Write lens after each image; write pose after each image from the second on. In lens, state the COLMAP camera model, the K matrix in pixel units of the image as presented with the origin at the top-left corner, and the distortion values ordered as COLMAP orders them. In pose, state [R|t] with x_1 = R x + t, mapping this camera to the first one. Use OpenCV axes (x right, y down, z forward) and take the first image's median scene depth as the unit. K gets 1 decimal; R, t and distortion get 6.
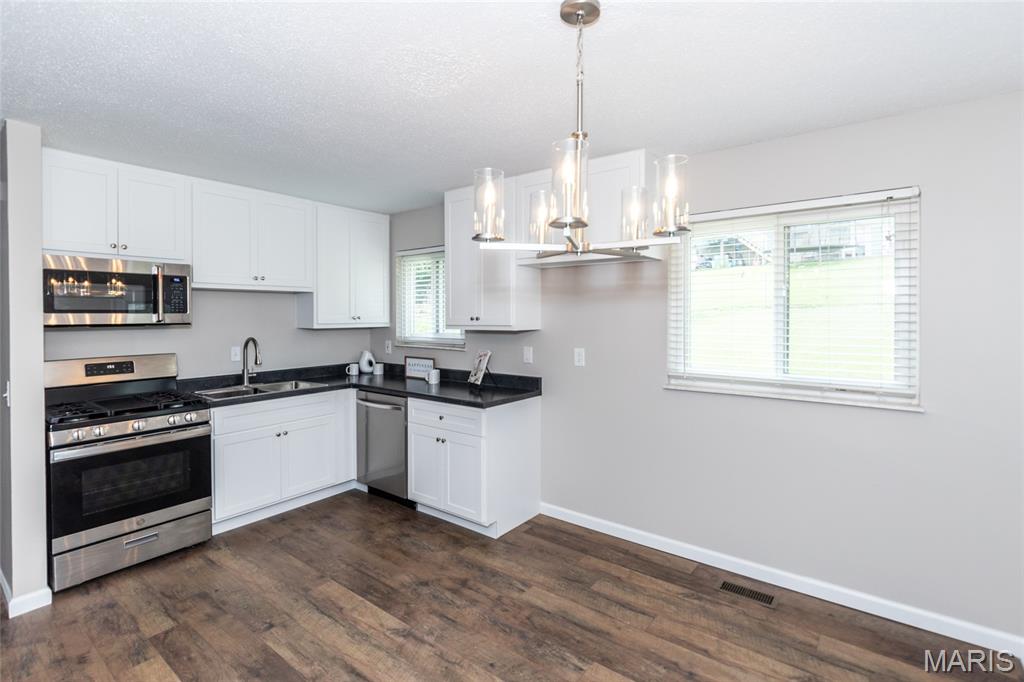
lens RADIAL K [[488.1, 0, 517.4], [0, 488.1, 318.4], [0, 0, 1]] dist [0.001206, 0.000243]
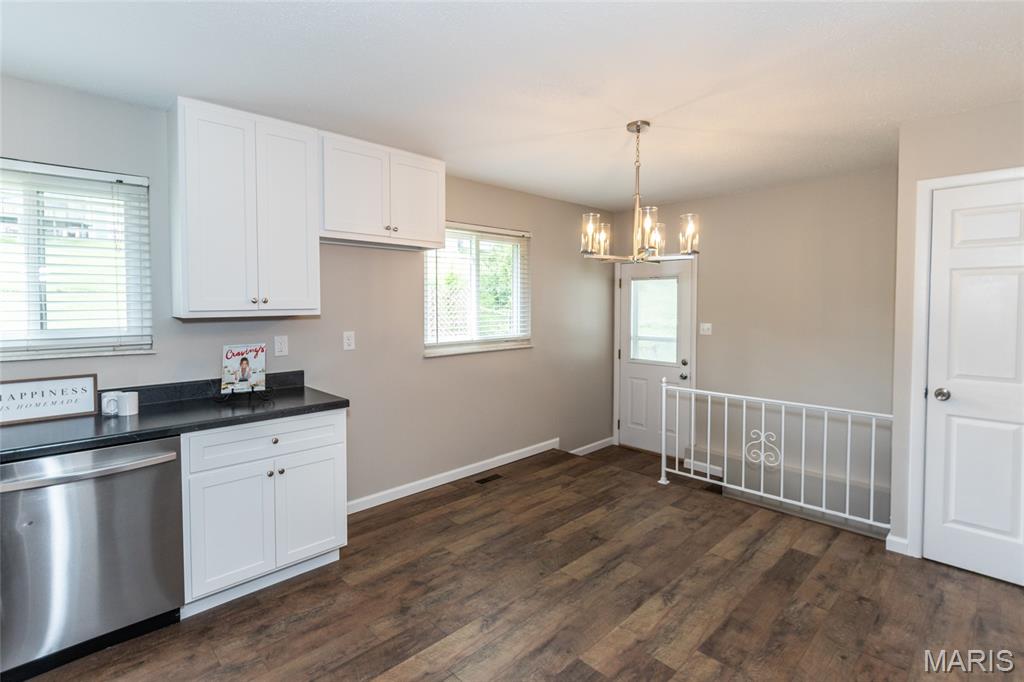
lens RADIAL K [[488.1, 0, 517.4], [0, 488.1, 318.4], [0, 0, 1]] dist [0.001206, 0.000243]
pose [[0.136763, -0.034617, 0.989999, -0.949277], [0.009076, 0.999391, 0.033691, 0.006997], [-0.990562, 0.004378, 0.136994, 0.656293]]
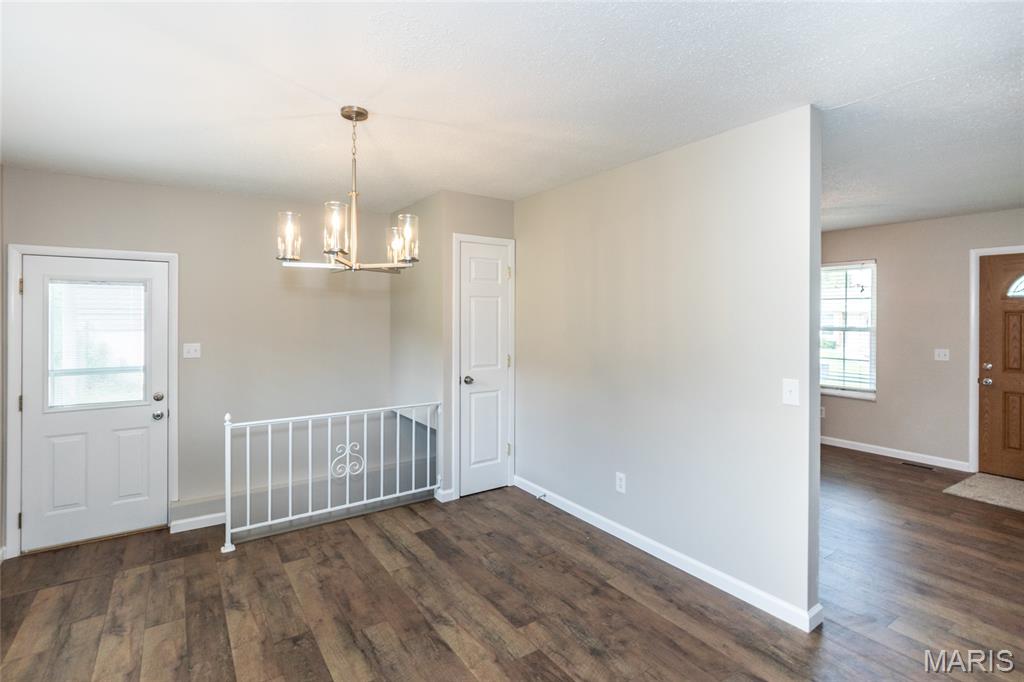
lens RADIAL K [[486.8, 0, 506.5], [0, 486.8, 312.9], [0, 0, 1]] dist [0.001391, 0.000296]
pose [[-0.945468, -0.000648, 0.325715, -0.458775], [0.000239, 0.999996, 0.002684, -0.004068], [-0.325716, 0.002615, -0.945464, 1.269399]]
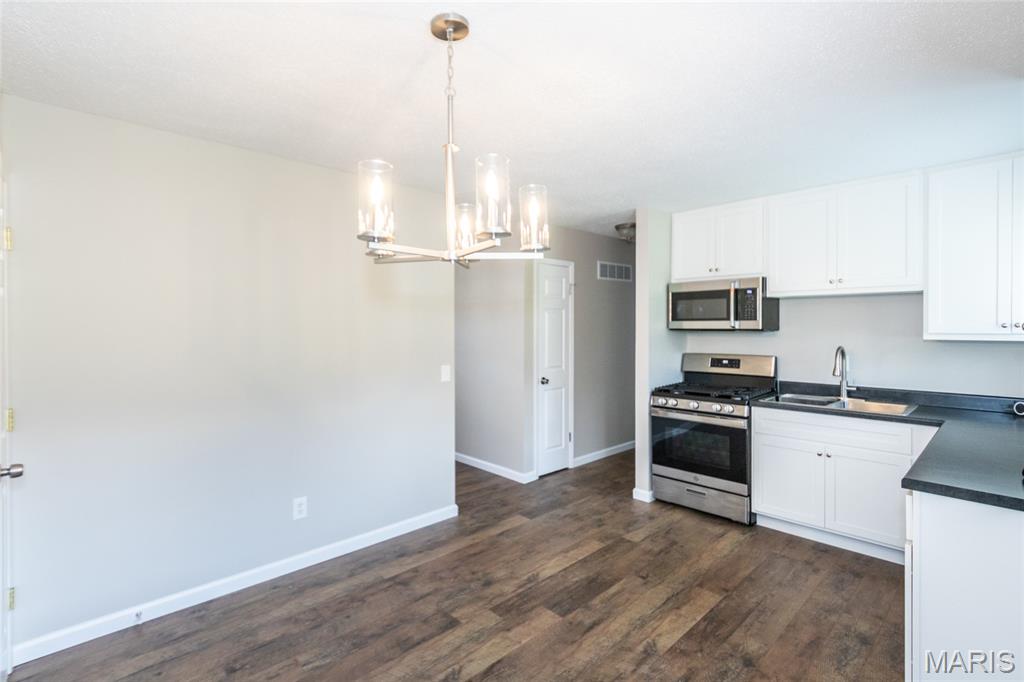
lens RADIAL K [[496.0, 0, 507.3], [0, 496.0, 329.6], [0, 0, 1]] dist [0.001315, 0.000028]
pose [[-0.171777, 0.014158, -0.985034, 0.629986], [-0.006240, 0.999861, 0.015459, -0.004275], [0.985116, 0.008802, -0.171665, 0.717712]]
